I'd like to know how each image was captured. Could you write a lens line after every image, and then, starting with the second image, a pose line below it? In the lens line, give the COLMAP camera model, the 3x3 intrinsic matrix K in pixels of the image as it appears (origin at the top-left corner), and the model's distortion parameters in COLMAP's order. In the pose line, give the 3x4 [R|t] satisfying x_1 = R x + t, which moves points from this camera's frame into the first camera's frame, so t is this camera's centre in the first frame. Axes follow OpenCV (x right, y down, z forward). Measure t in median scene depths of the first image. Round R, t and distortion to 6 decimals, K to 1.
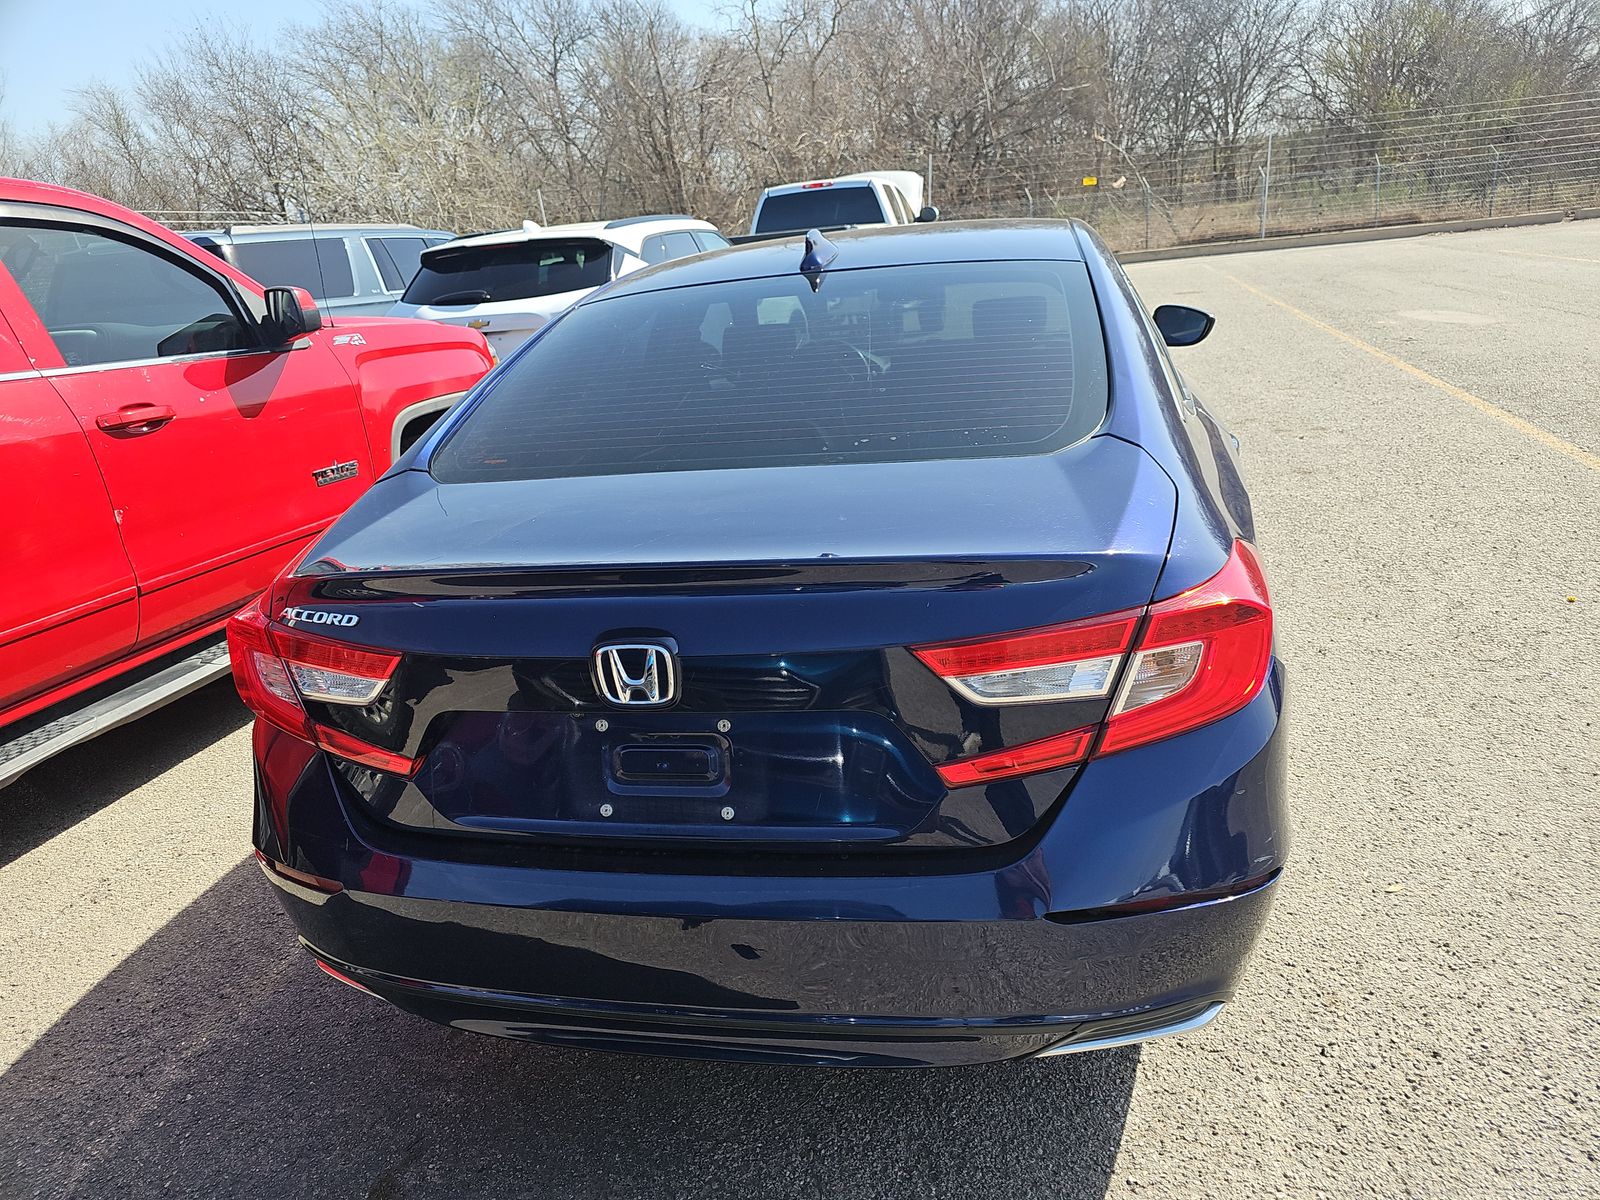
lens RADIAL K [[1074.3, 0, 801.2], [0, 1074.3, 607.5], [0, 0, 1]] dist [0.016305, -0.003872]
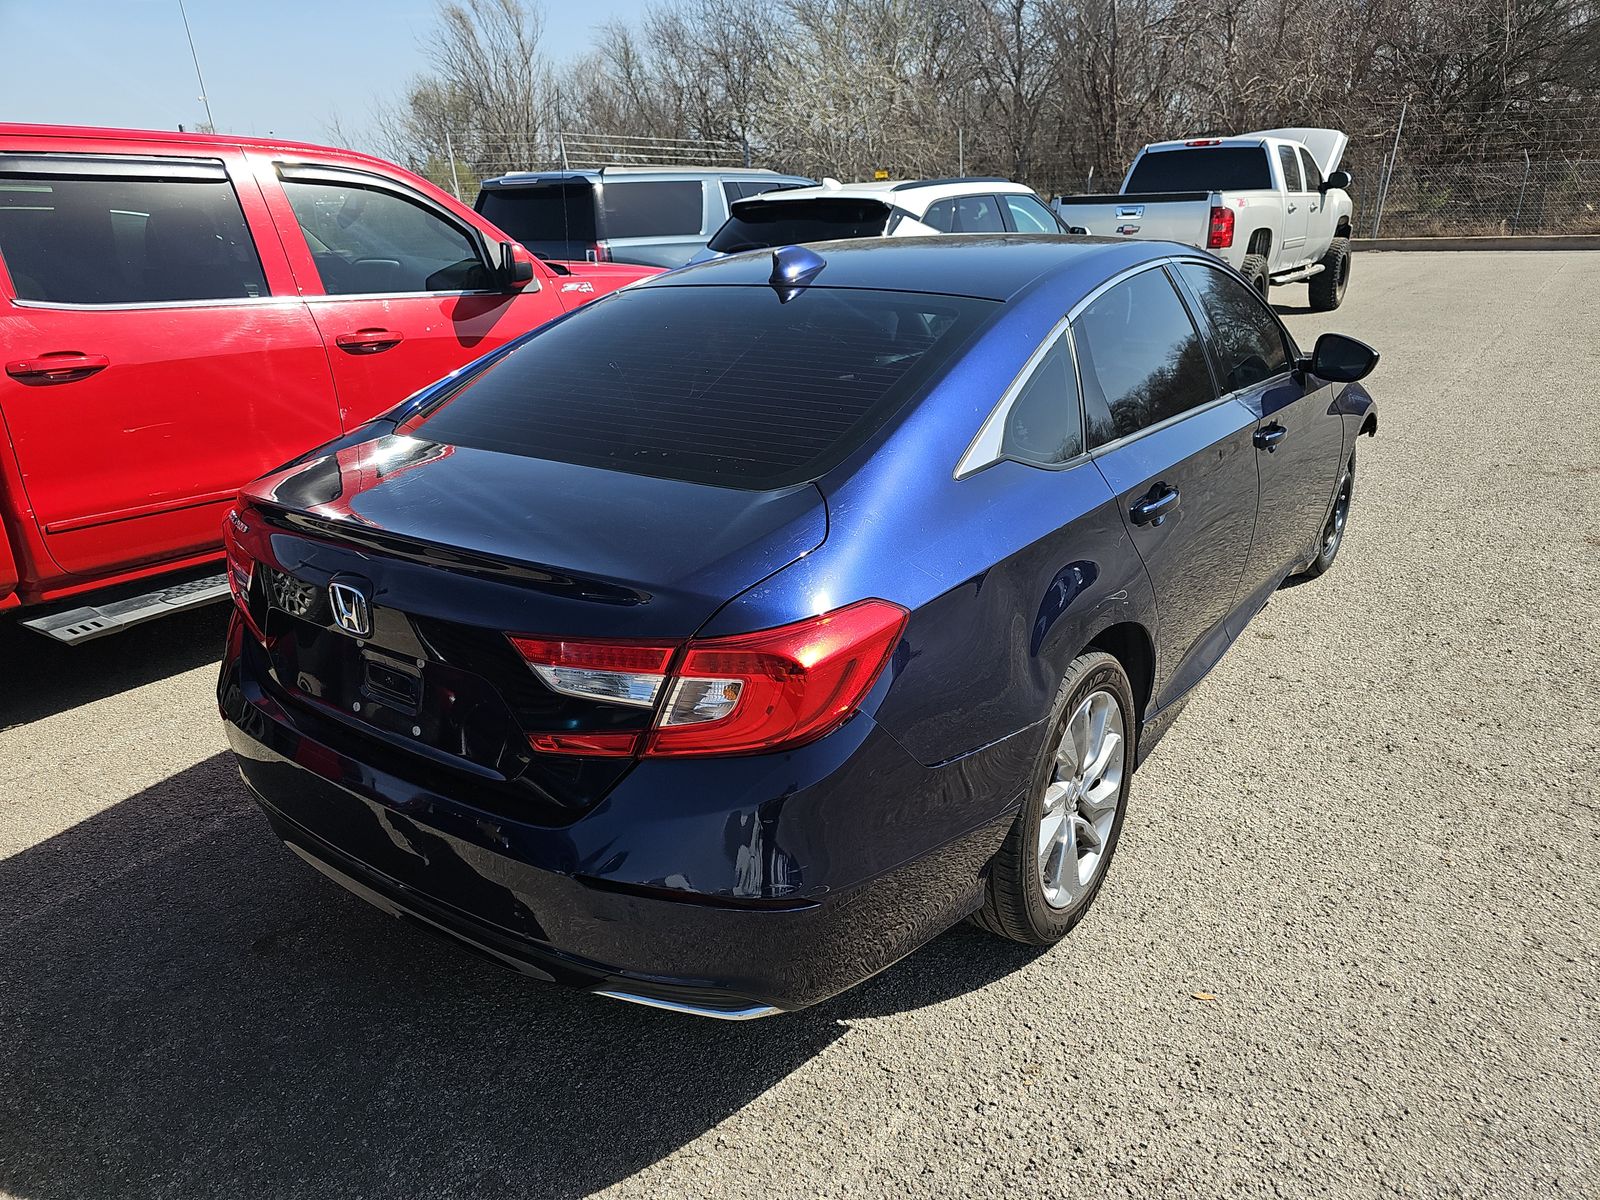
lens RADIAL K [[1066.4, 0, 800.0], [0, 1066.4, 600.0], [0, 0, 1]] dist [0.079872, -0.107971]
pose [[0.910433, 0.199751, -0.362231, 0.192695], [-0.180934, 0.979769, 0.085532, -0.037617], [0.371988, -0.012331, 0.928156, -0.003010]]
